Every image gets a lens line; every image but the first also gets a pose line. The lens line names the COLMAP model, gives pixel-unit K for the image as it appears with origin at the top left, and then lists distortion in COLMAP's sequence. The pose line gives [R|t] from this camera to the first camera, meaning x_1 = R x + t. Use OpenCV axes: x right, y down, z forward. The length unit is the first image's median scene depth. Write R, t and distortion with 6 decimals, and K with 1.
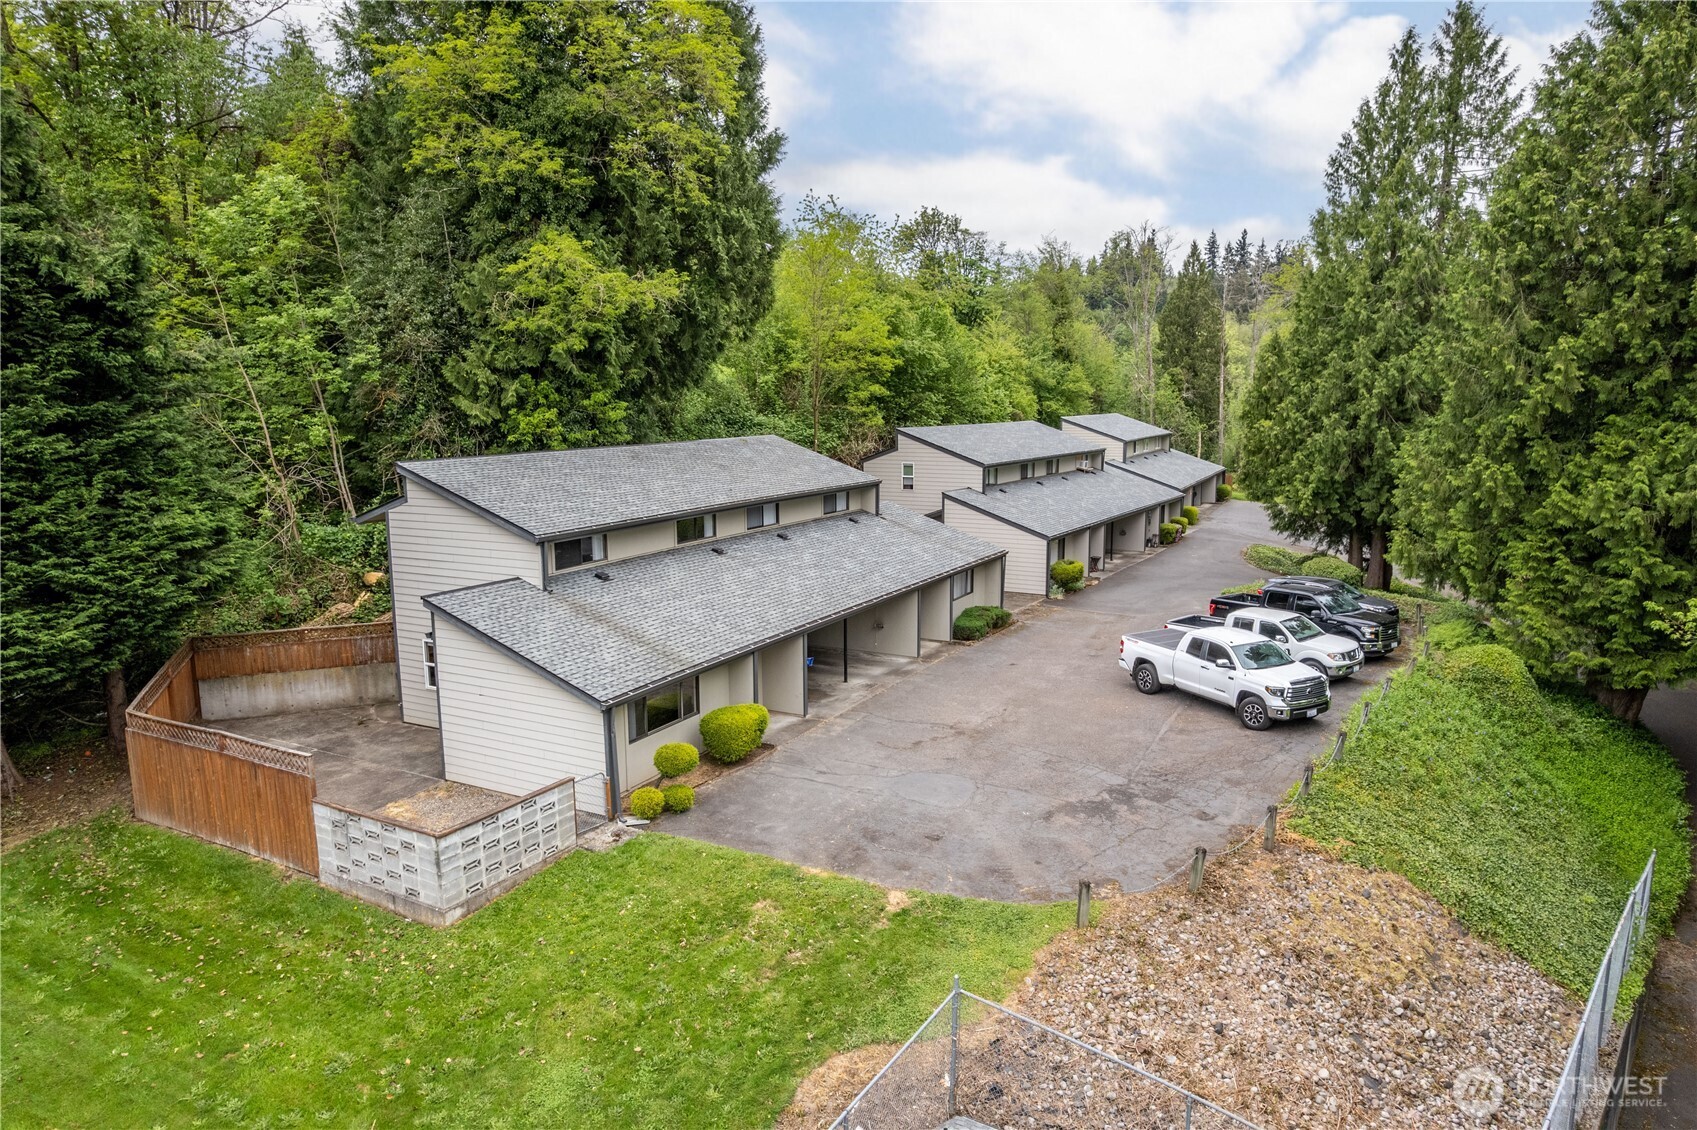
lens RADIAL K [[1099.5, 0, 848.5], [0, 1099.5, 565.0], [0, 0, 1]] dist [-0.097103, 0.077287]
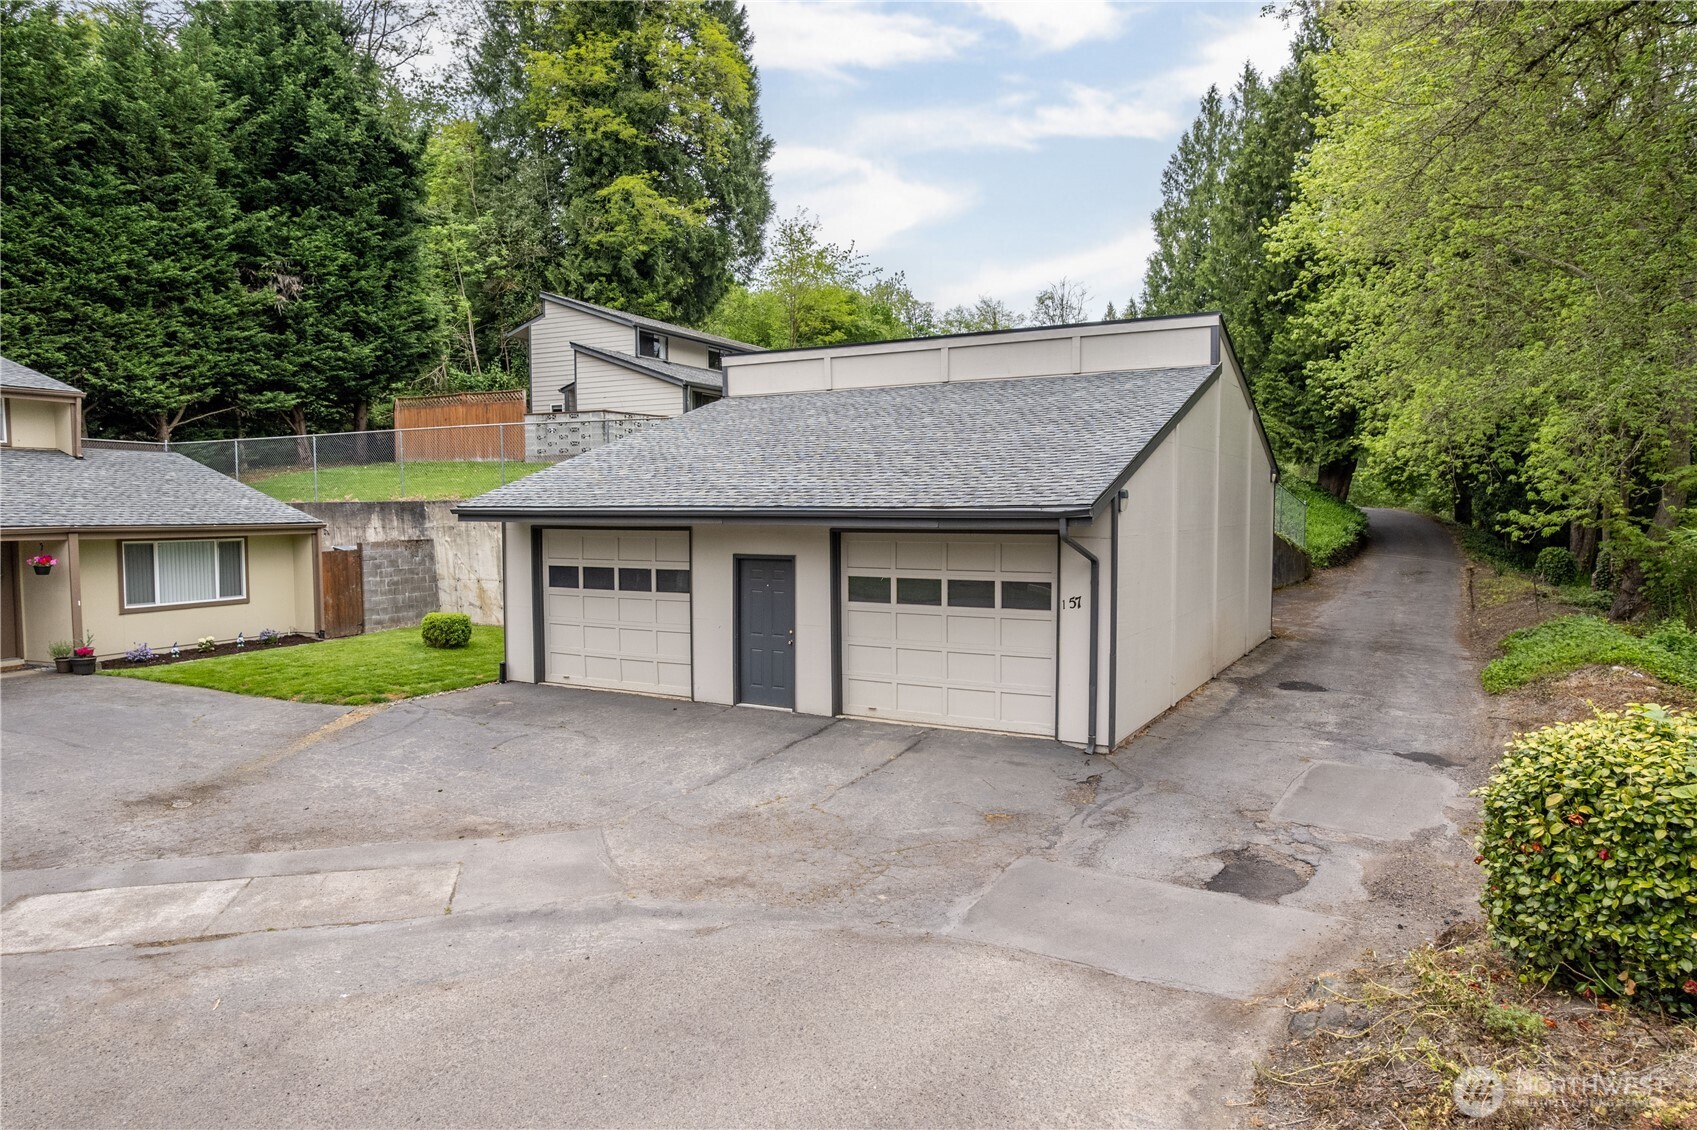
lens RADIAL K [[1098.6, 0, 854.7], [0, 1098.6, 570.6], [0, 0, 1]] dist [-0.075457, 0.000323]
pose [[0.999137, -0.001914, 0.041499, -0.014111], [0.005975, 0.995172, -0.097966, 0.351313], [-0.041111, 0.098129, 0.994324, -0.425734]]
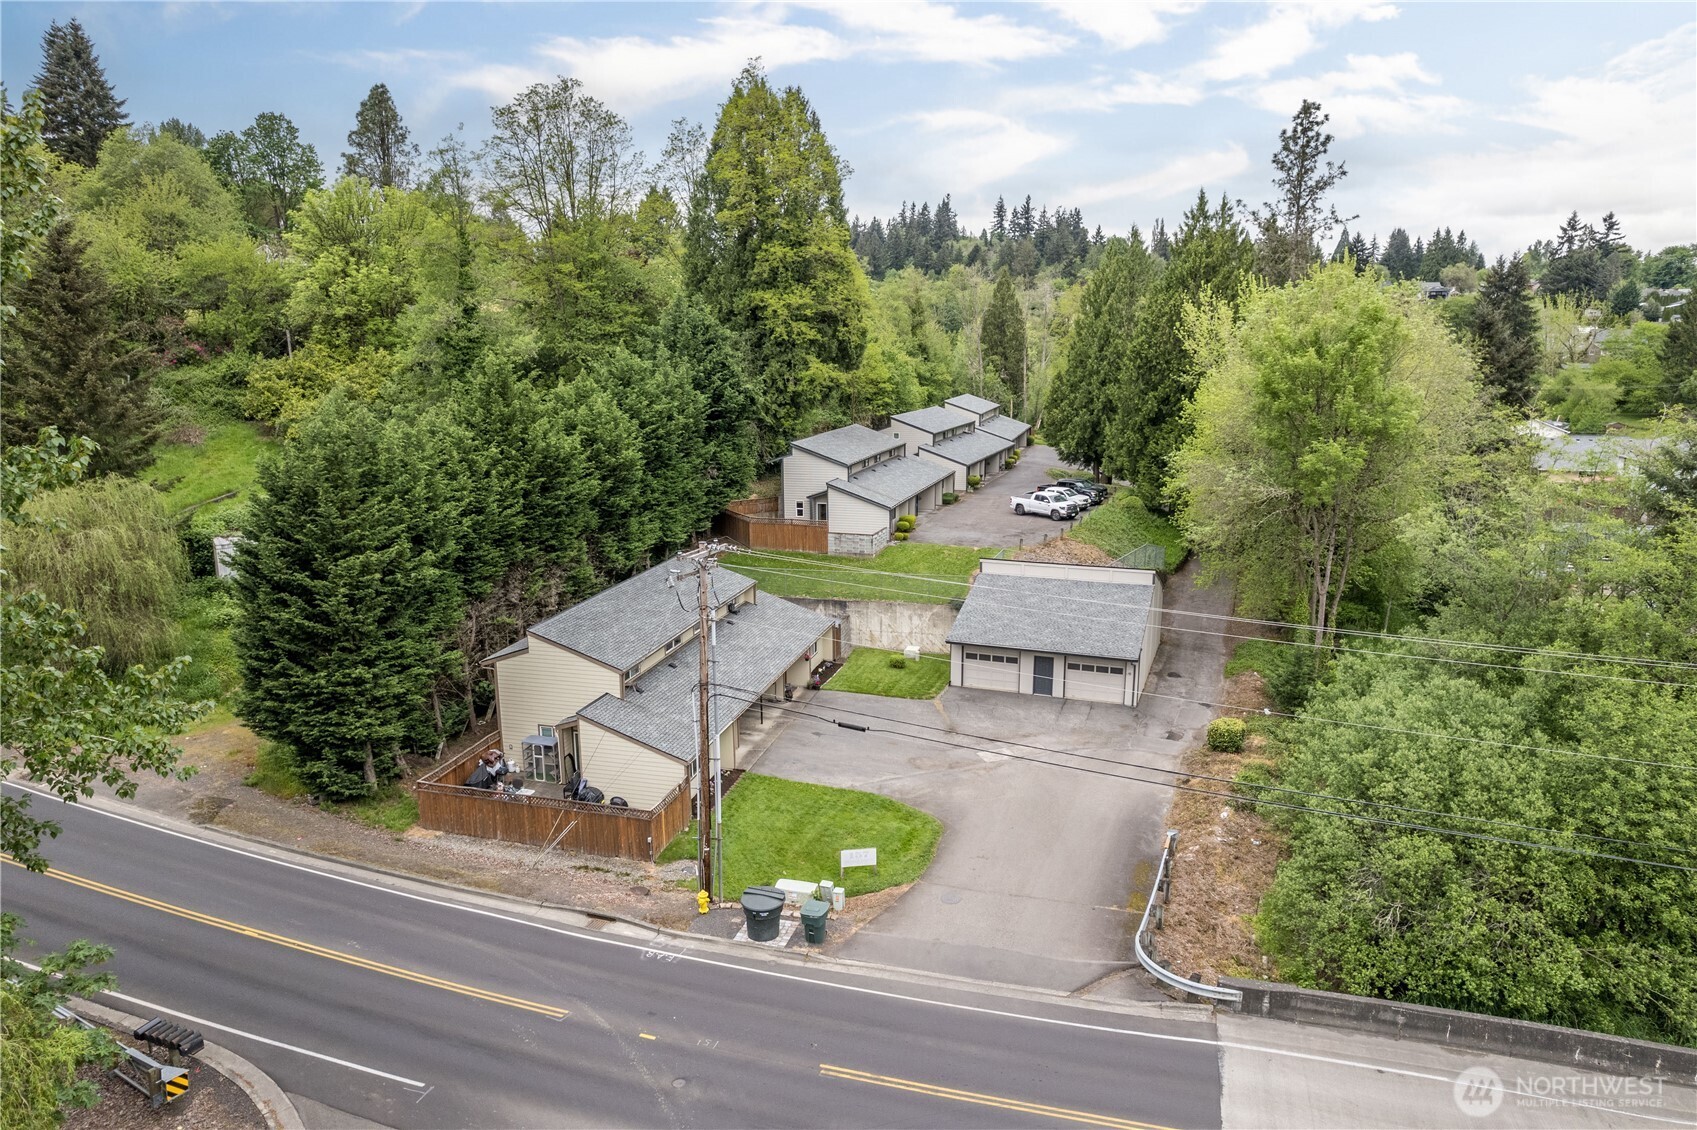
lens RADIAL K [[1099.5, 0, 848.5], [0, 1099.5, 565.0], [0, 0, 1]] dist [-0.097103, 0.077287]
pose [[0.982707, -0.040799, 0.180619, -0.614023], [0.031693, 0.998091, 0.053017, 0.068117], [-0.182437, -0.046376, 0.982123, -1.554284]]
